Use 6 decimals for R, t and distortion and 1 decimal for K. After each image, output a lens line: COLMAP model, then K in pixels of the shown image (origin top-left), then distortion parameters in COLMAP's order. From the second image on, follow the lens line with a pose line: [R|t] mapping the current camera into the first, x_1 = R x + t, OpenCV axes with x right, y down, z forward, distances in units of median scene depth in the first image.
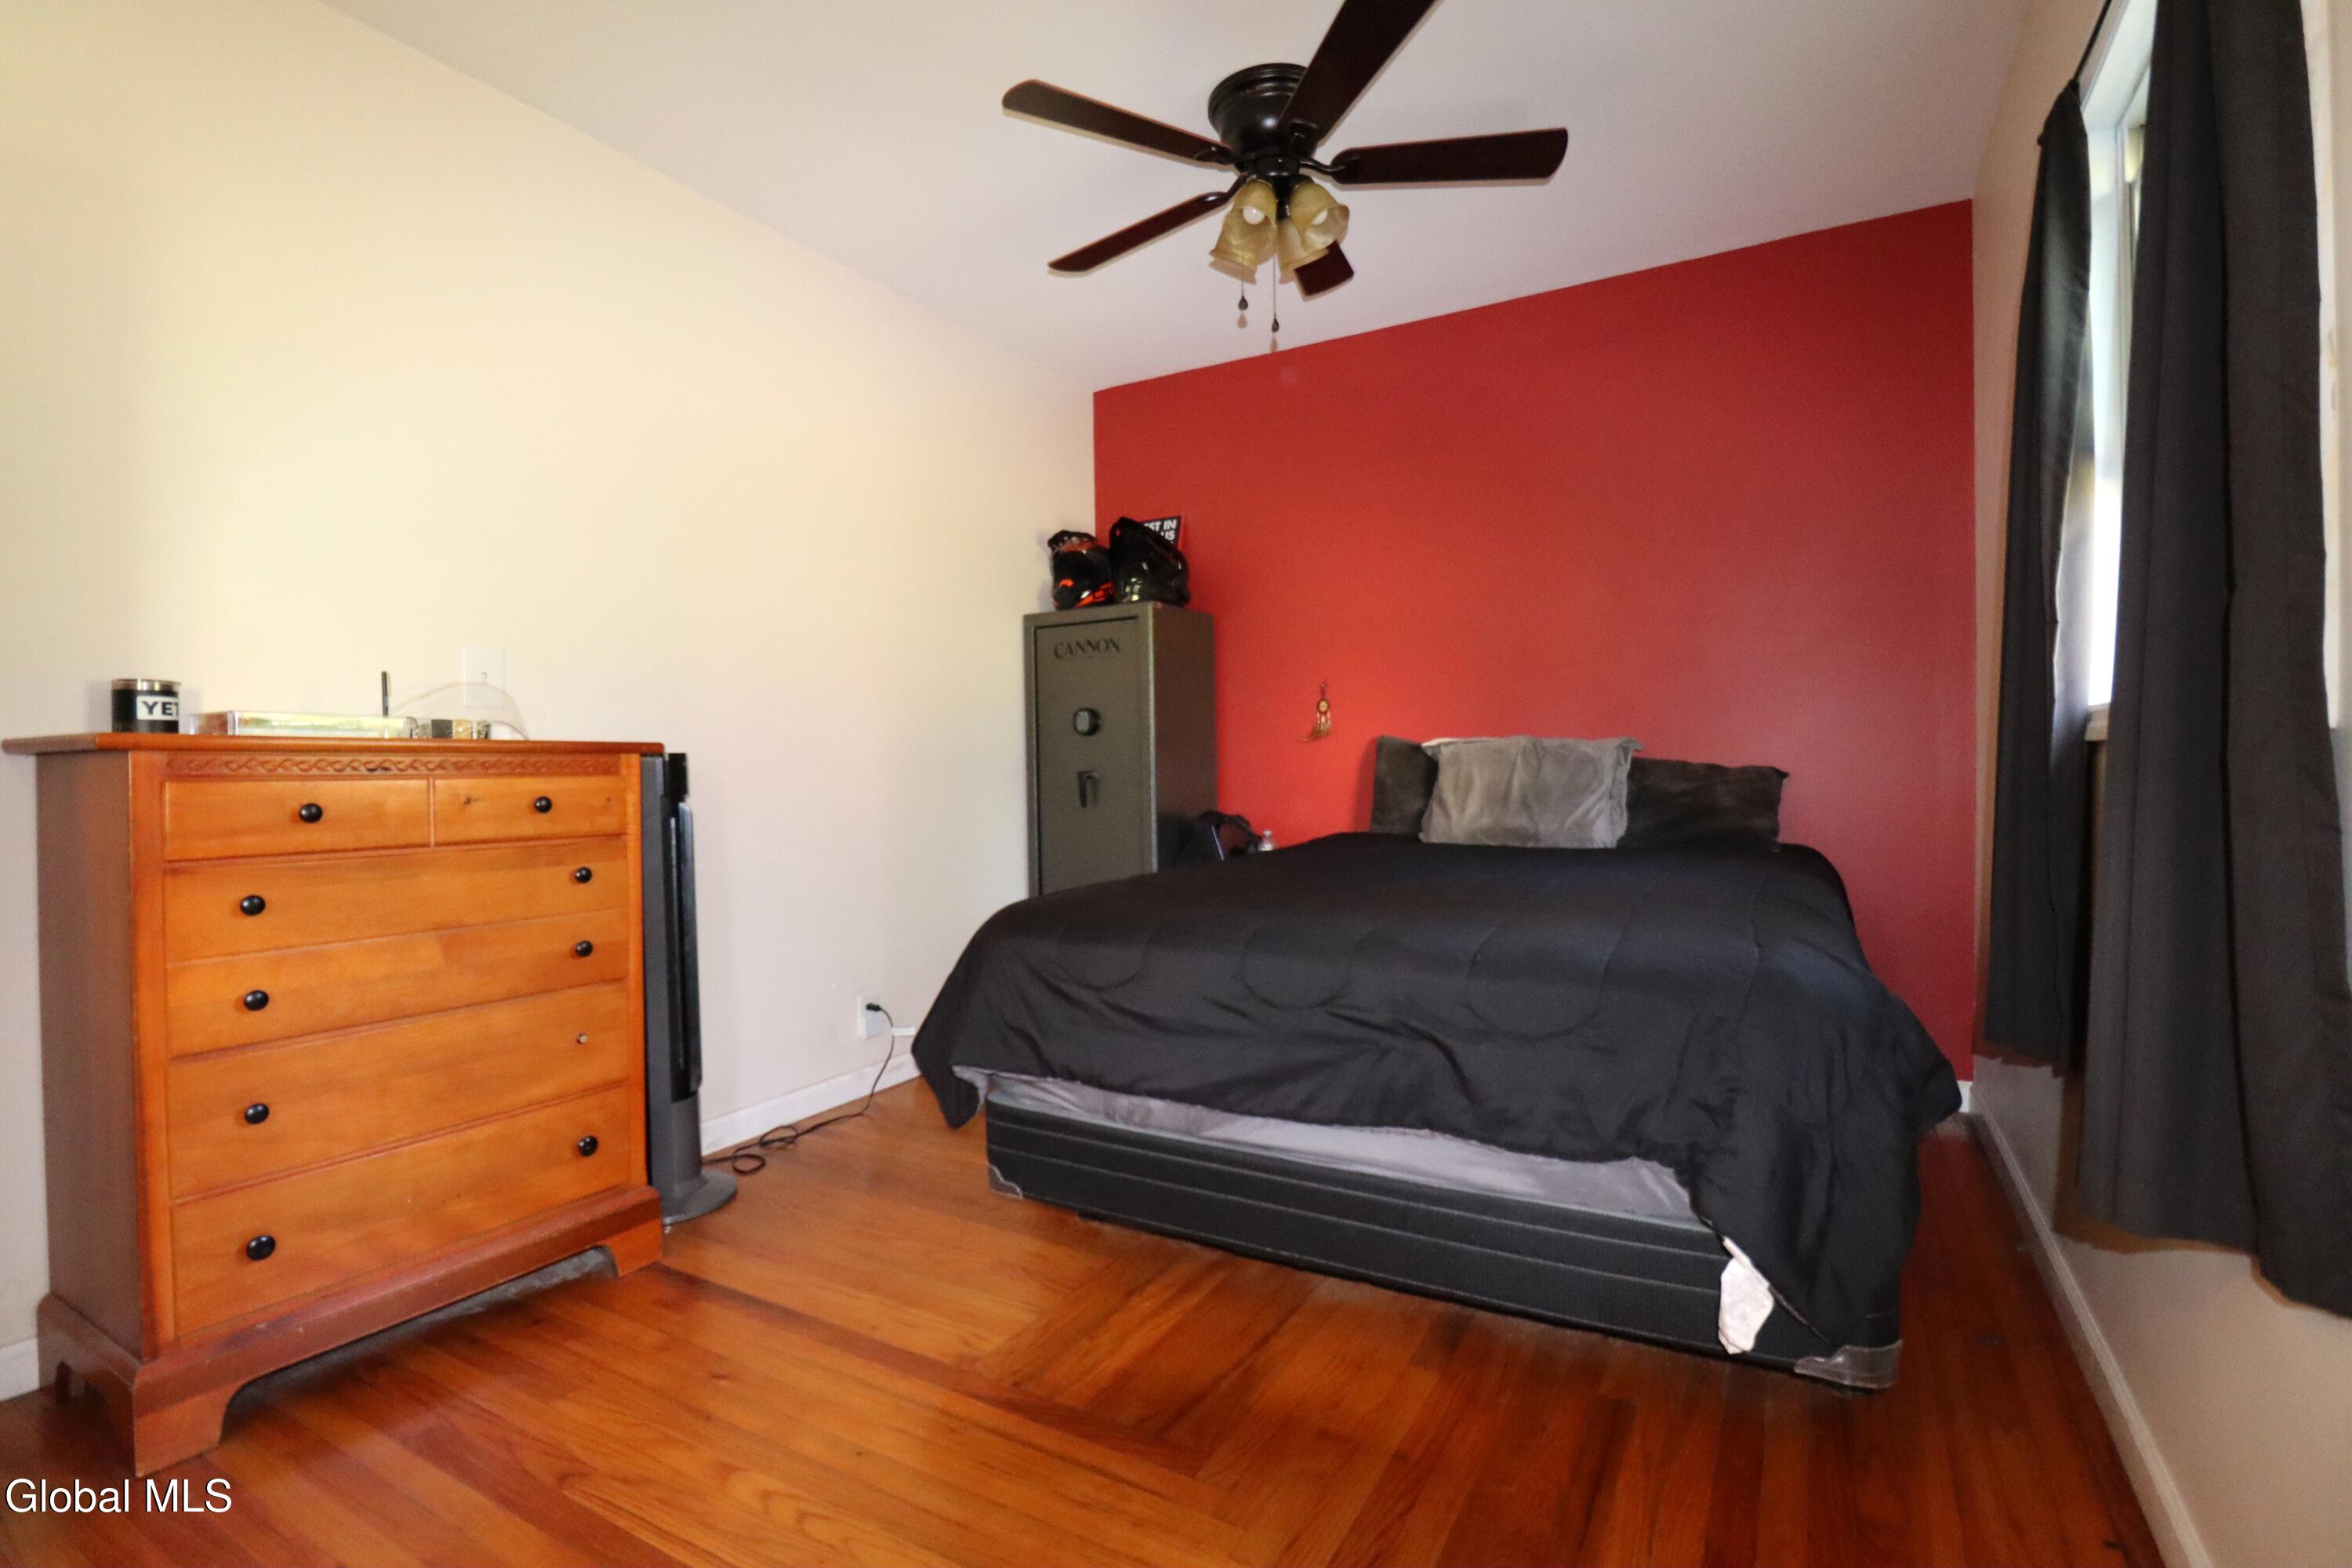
lens RADIAL K [[1093.9, 0, 1196.3], [0, 1093.9, 782.6], [0, 0, 1]] dist [-0.001471, -0.013664]
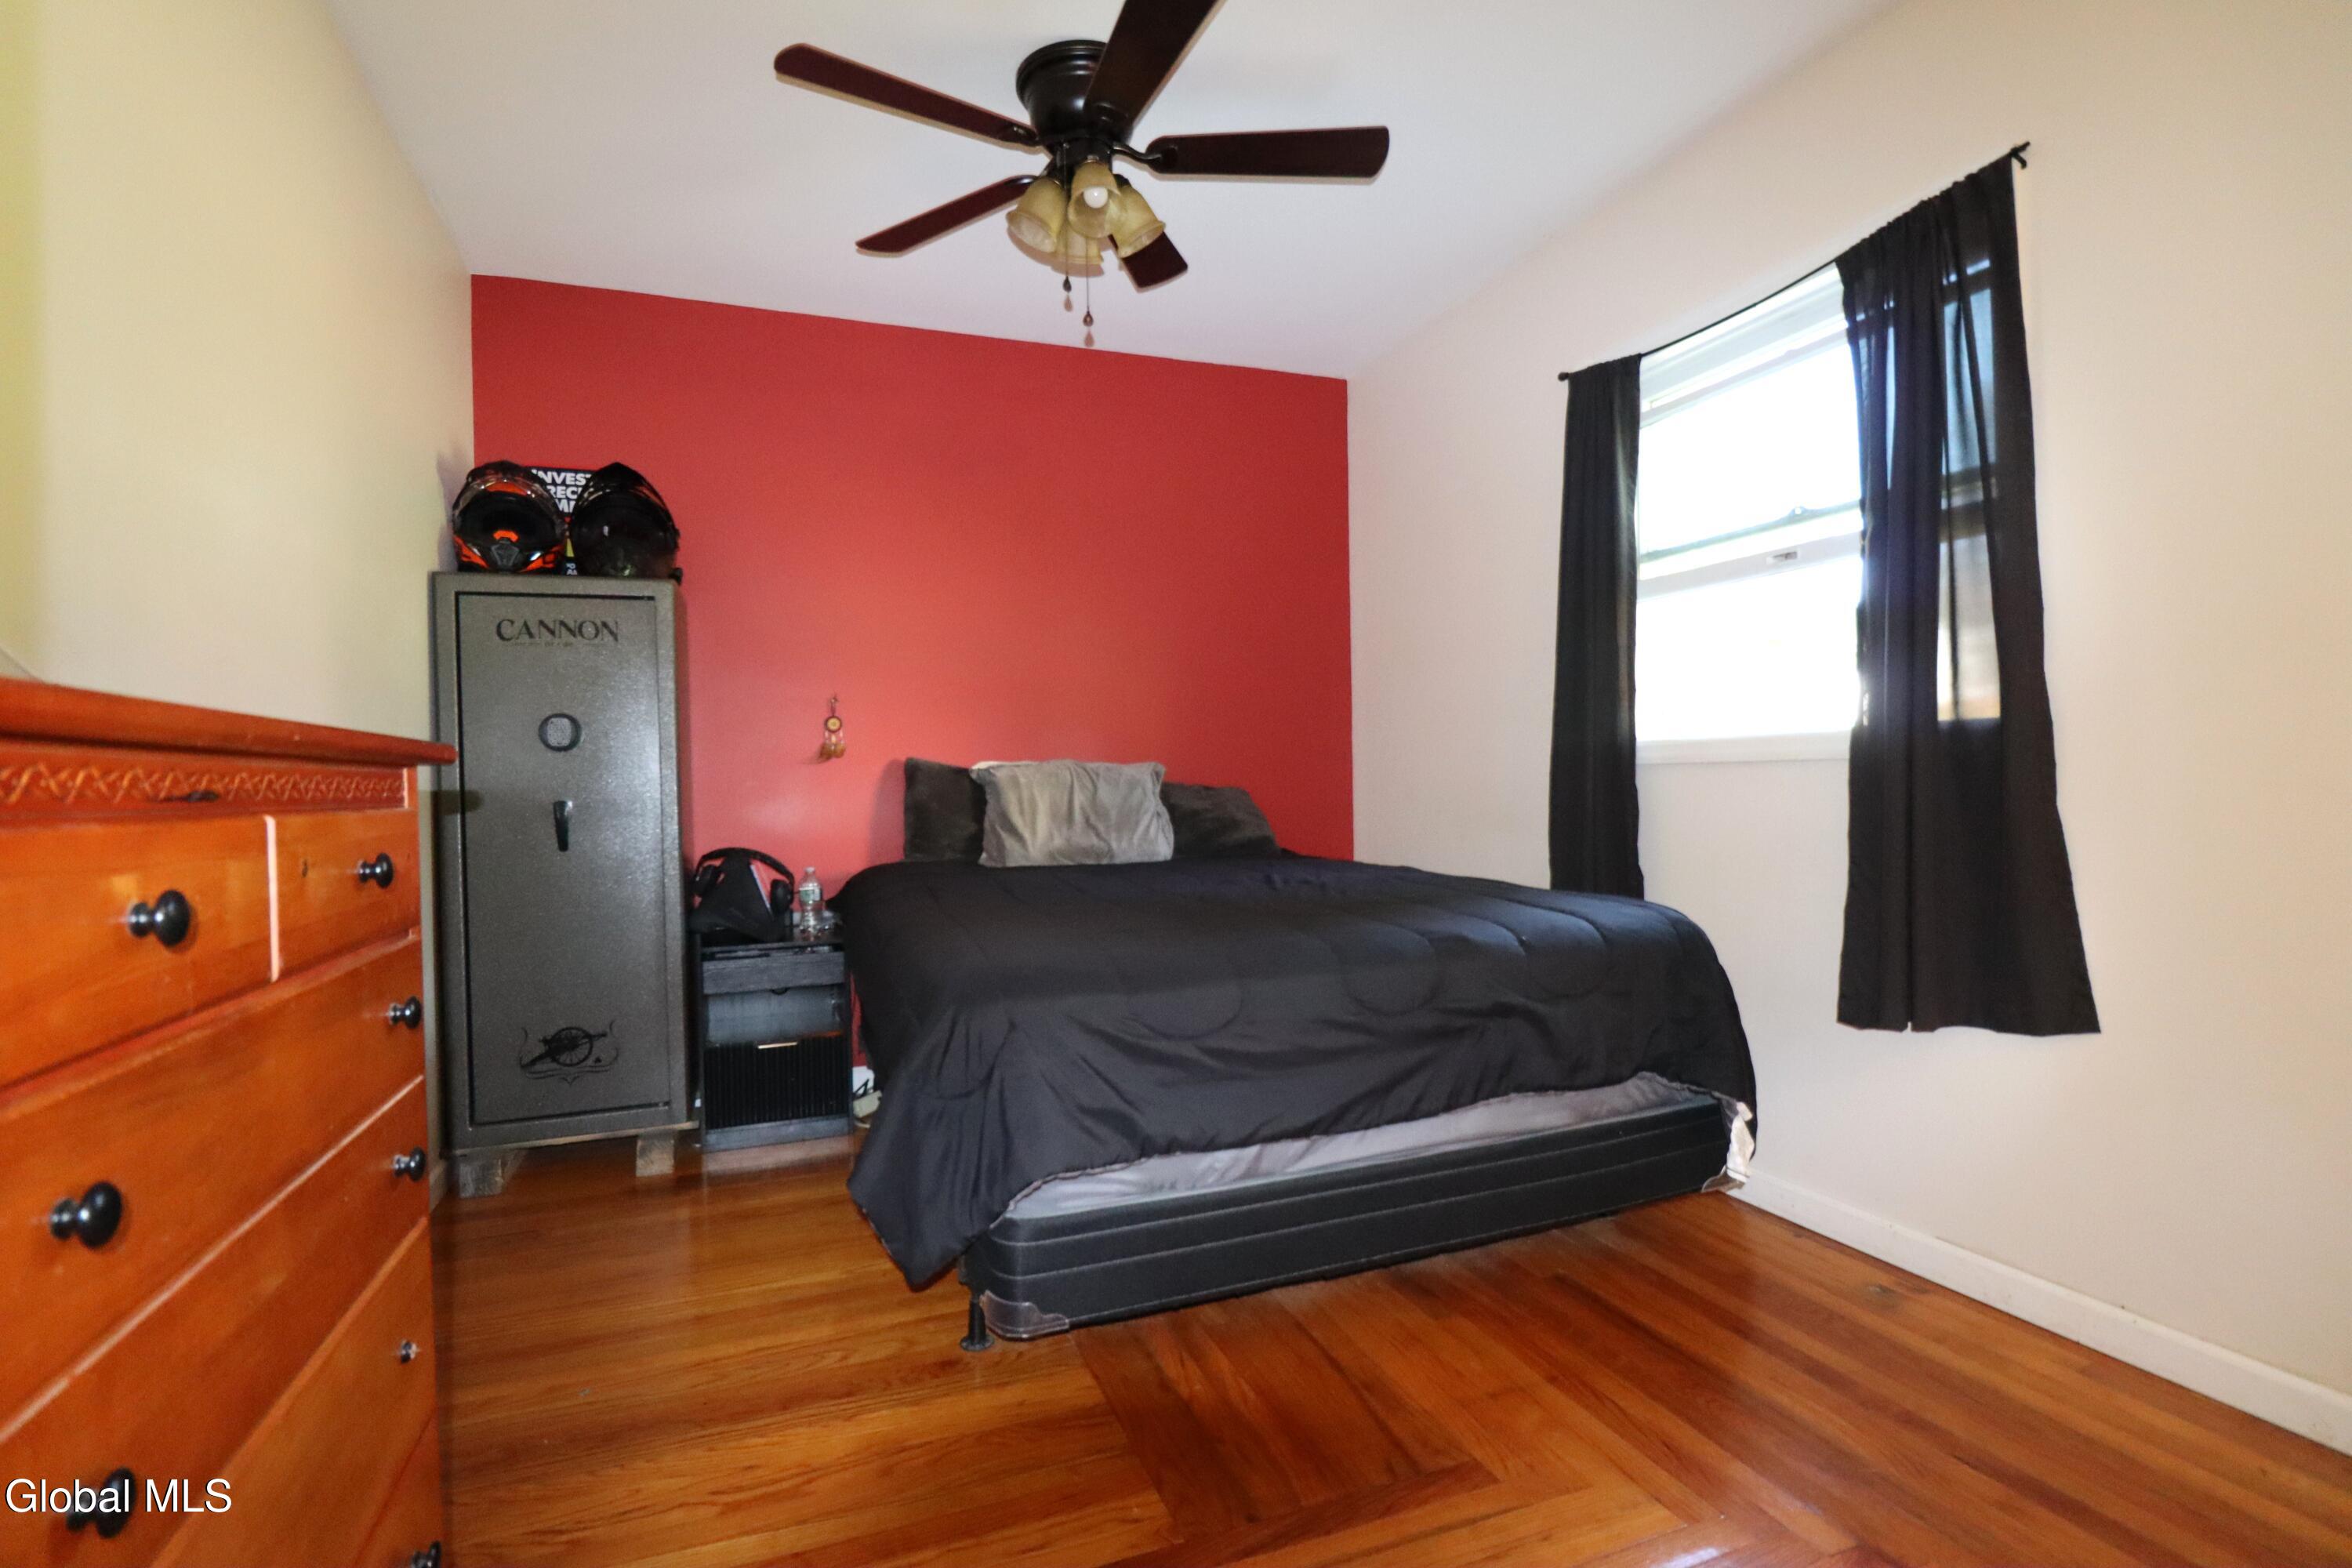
lens RADIAL K [[1083.7, 0, 1163.2], [0, 1083.7, 787.0], [0, 0, 1]] dist [-0.000123, -0.013401]
pose [[0.635440, -0.006068, 0.772126, -0.472105], [0.024675, 0.999618, -0.012451, -0.001381], [-0.771756, 0.026964, 0.635347, 0.284745]]
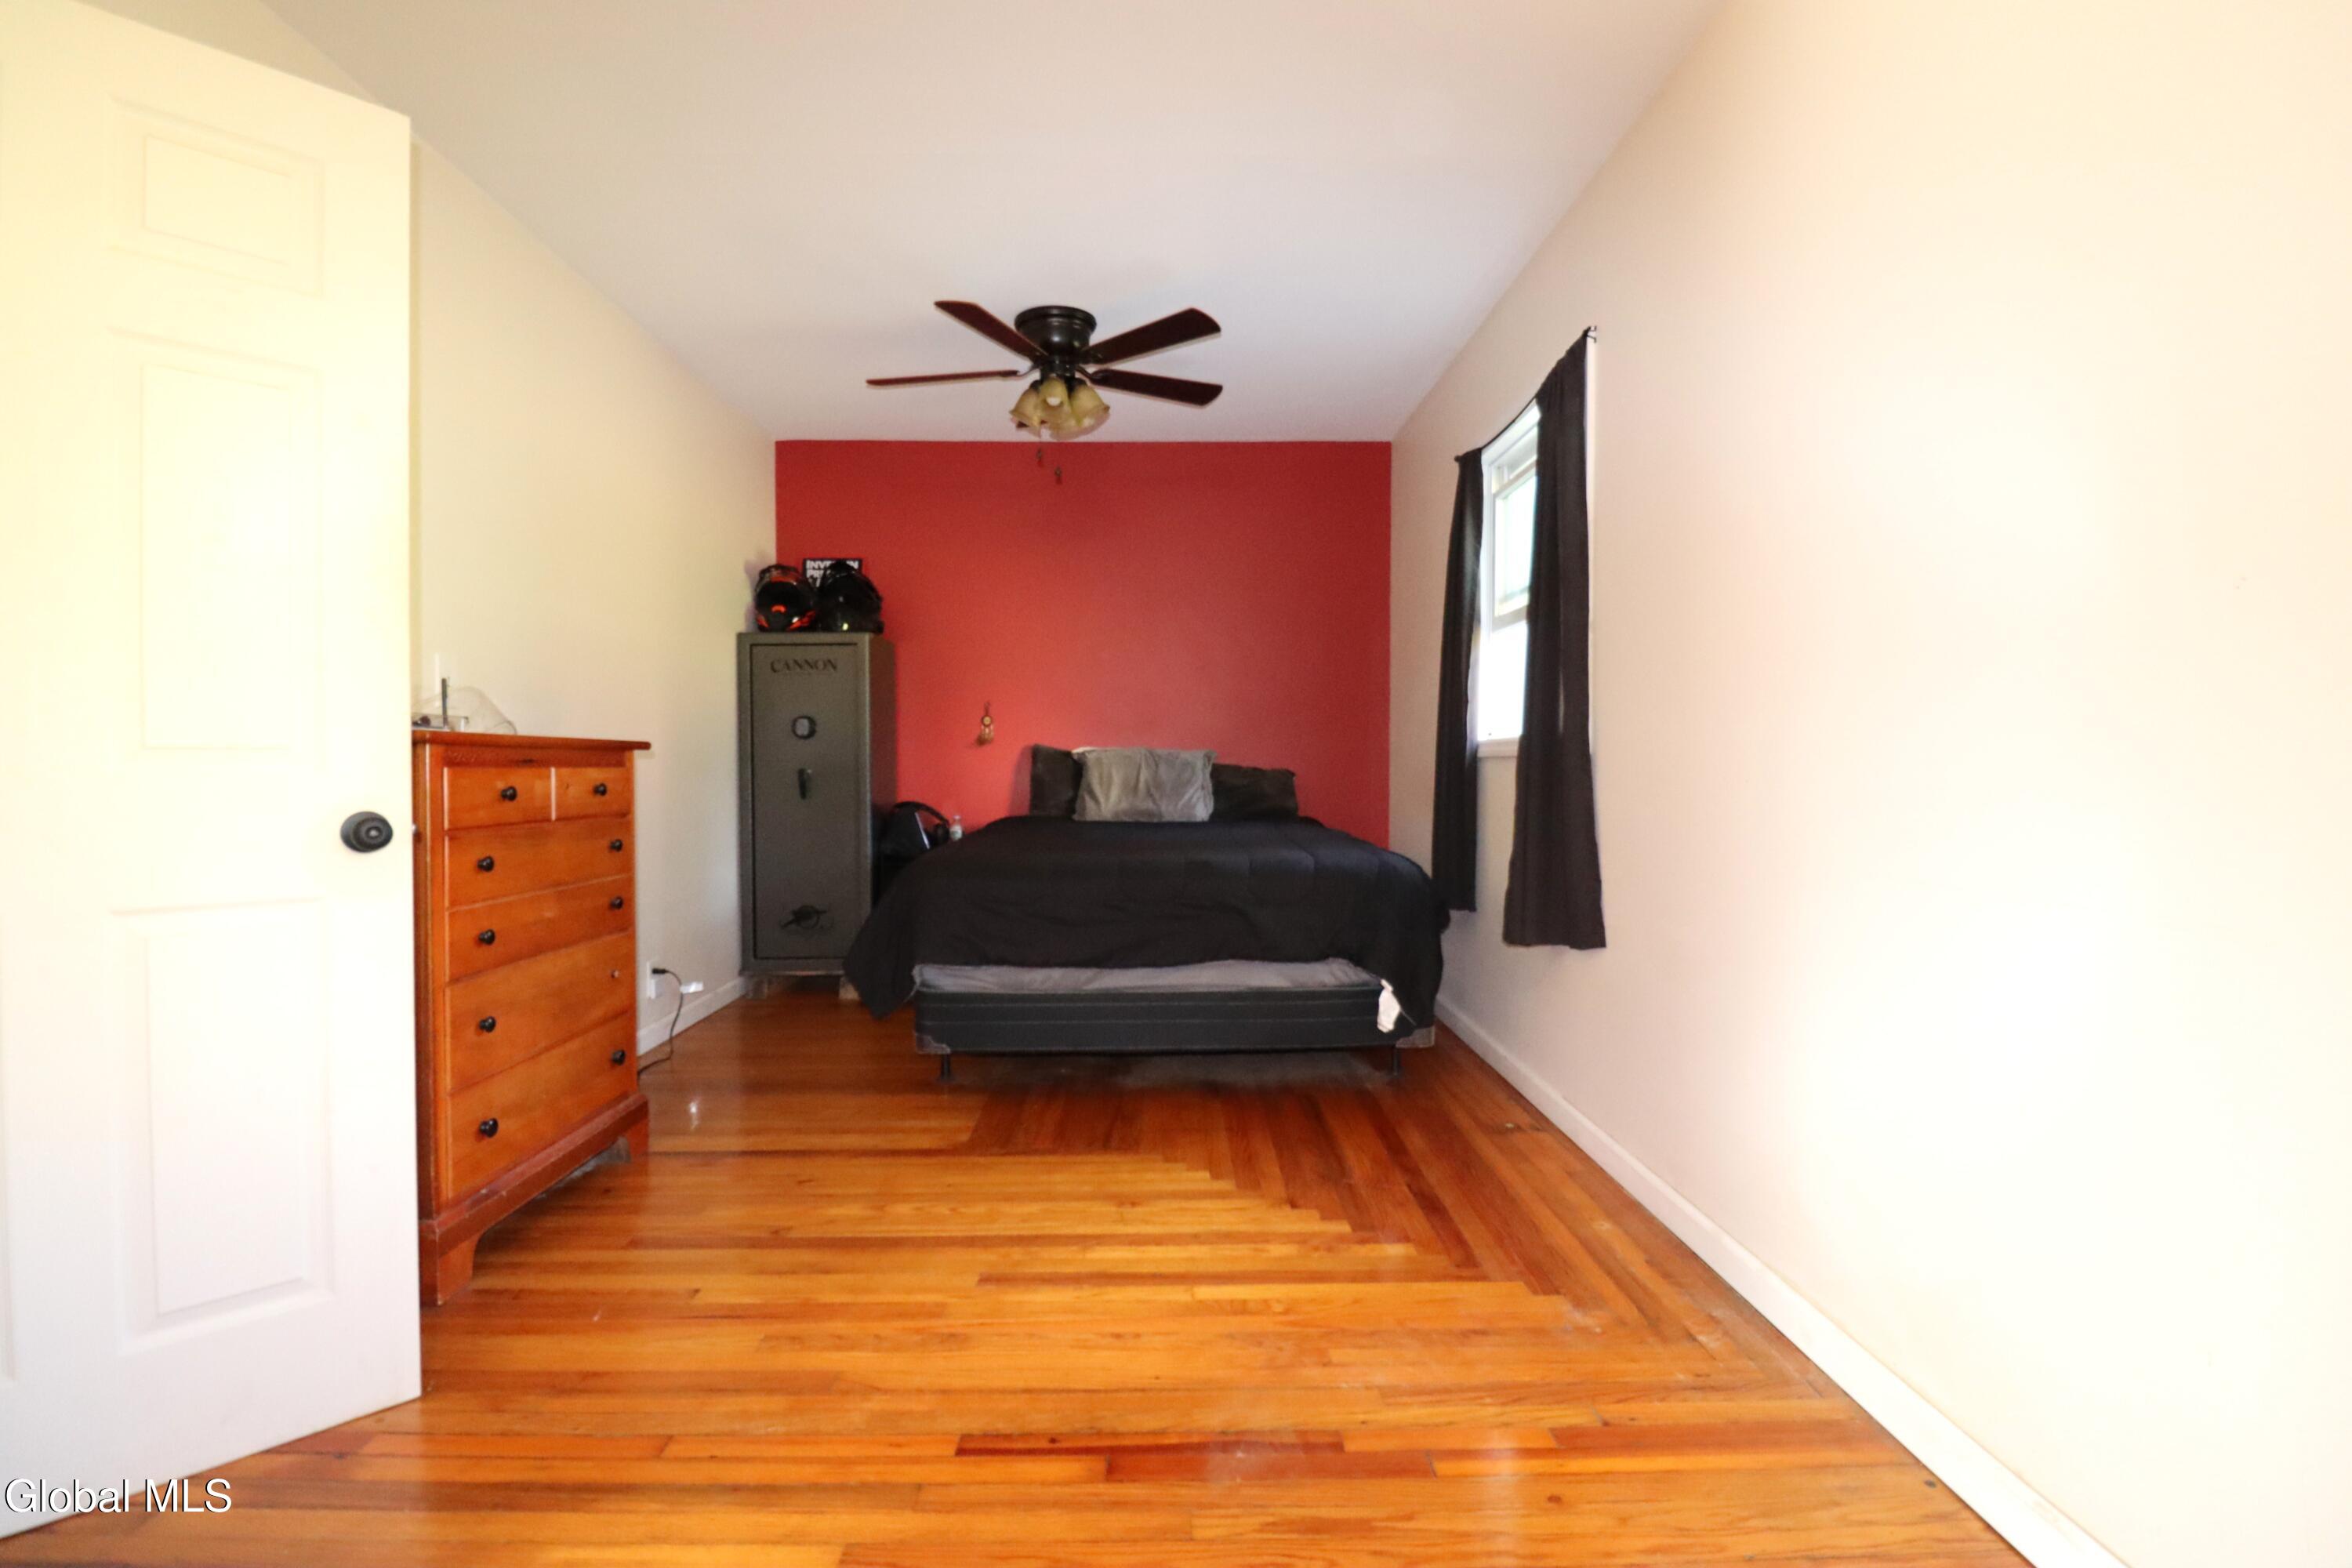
lens RADIAL K [[1085.8, 0, 1188.0], [0, 1085.8, 783.2], [0, 0, 1]] dist [-0.000114, -0.014448]
pose [[0.852469, 0.001925, 0.522775, -0.431246], [-0.001456, 0.999998, -0.001308, 0.008349], [-0.522776, 0.000354, 0.852470, -0.284059]]
